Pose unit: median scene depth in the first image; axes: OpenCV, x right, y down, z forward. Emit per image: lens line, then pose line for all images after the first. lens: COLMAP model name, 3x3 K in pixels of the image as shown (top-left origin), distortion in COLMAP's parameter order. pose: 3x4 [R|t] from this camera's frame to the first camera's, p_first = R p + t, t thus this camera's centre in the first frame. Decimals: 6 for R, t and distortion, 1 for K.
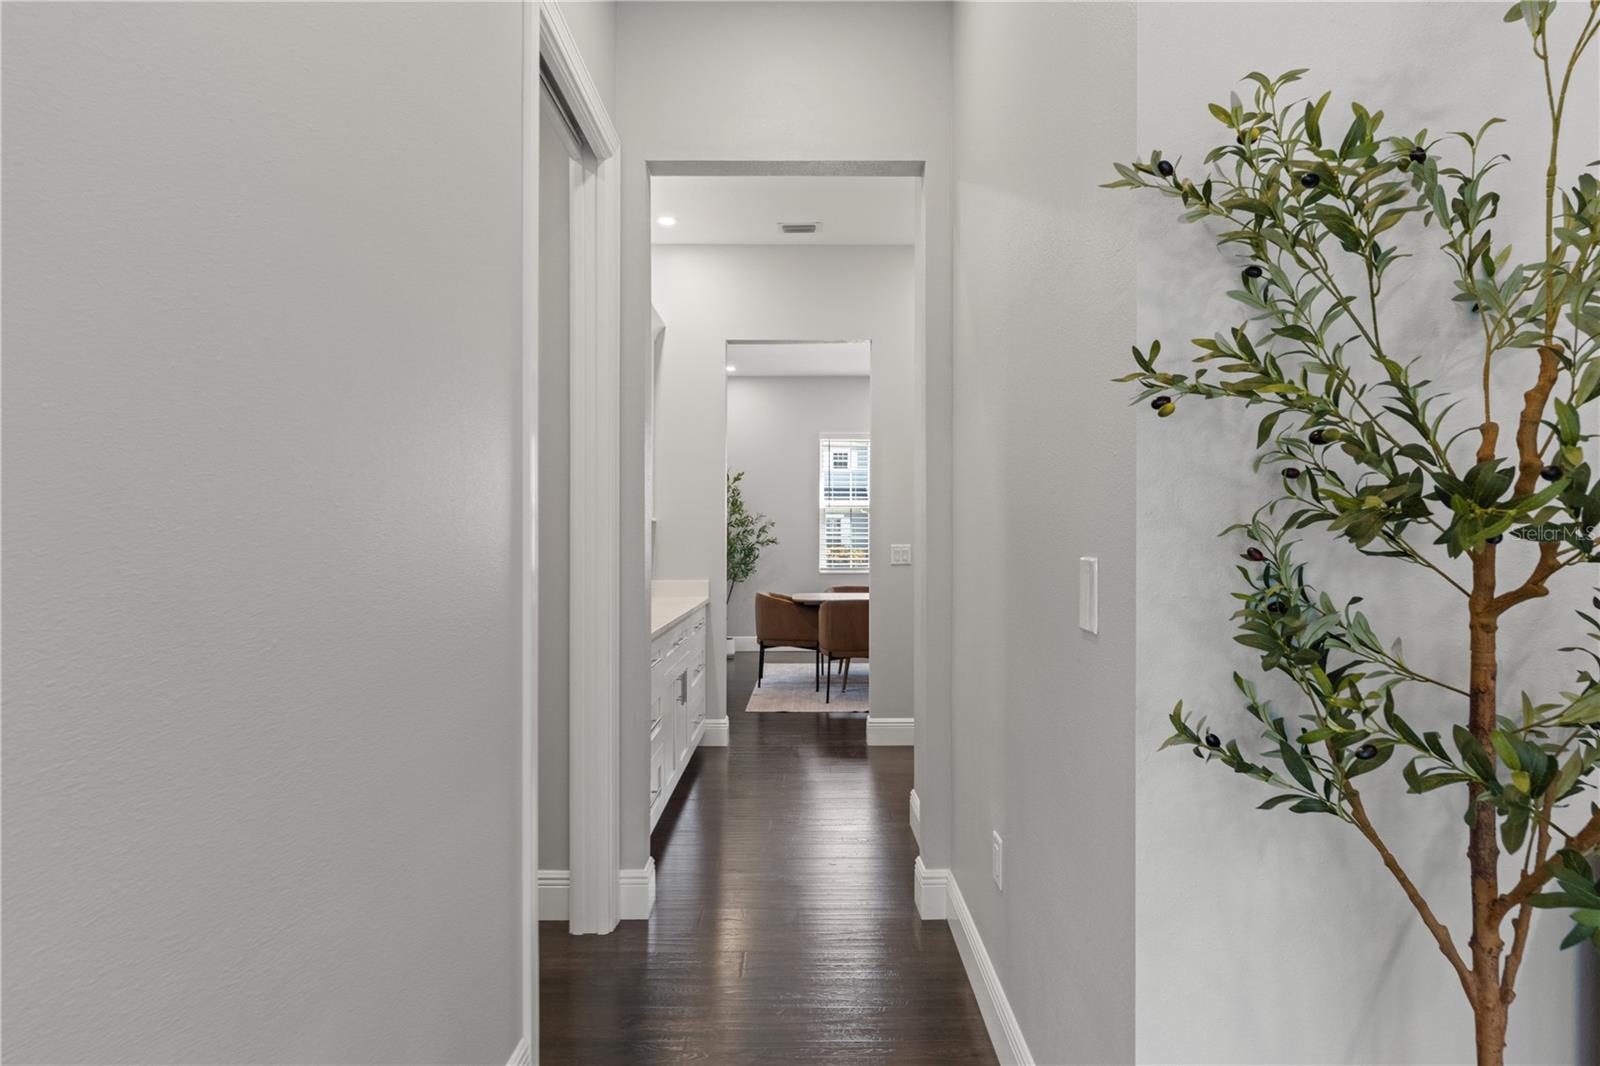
lens RADIAL K [[902.0, 0, 799.7], [0, 902.0, 535.3], [0, 0, 1]] dist [-0.002226, -0.000322]
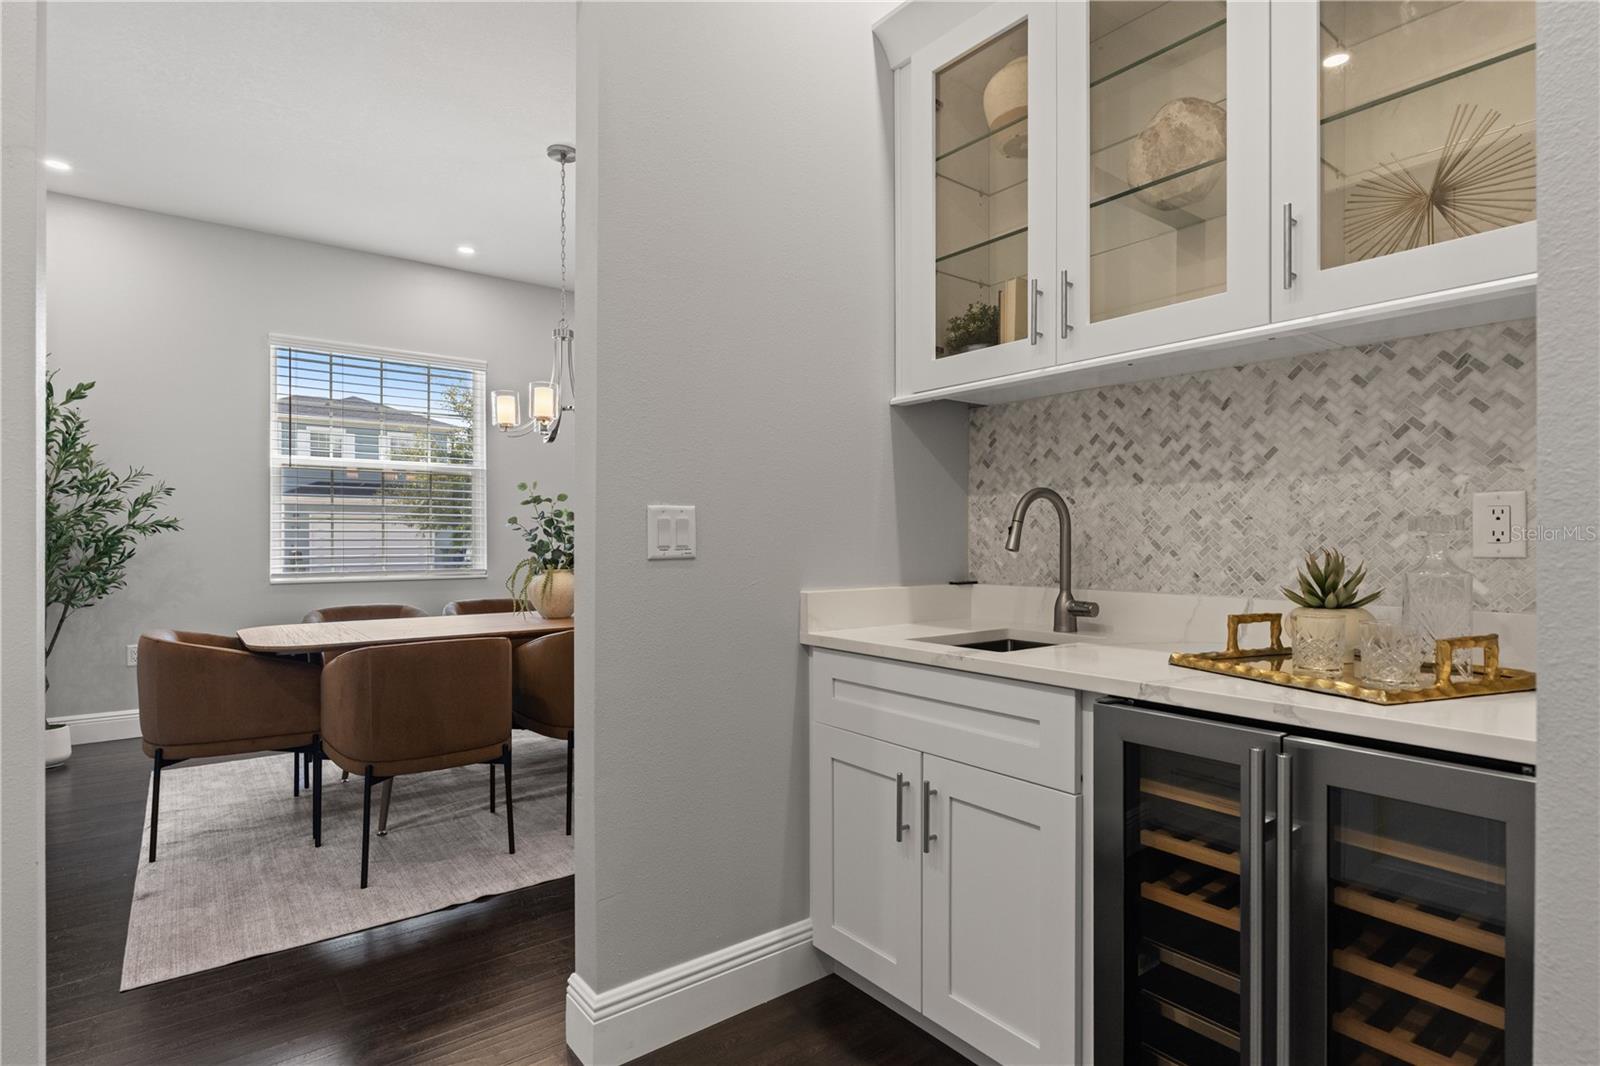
lens RADIAL K [[812.0, 0, 803.8], [0, 812.0, 540.0], [0, 0, 1]] dist [-0.003720, -0.000397]
pose [[0.782354, -0.000020, 0.622834, -0.034264], [-0.000743, 0.999999, 0.000965, 0.014721], [-0.622834, -0.001218, 0.782353, 0.419463]]
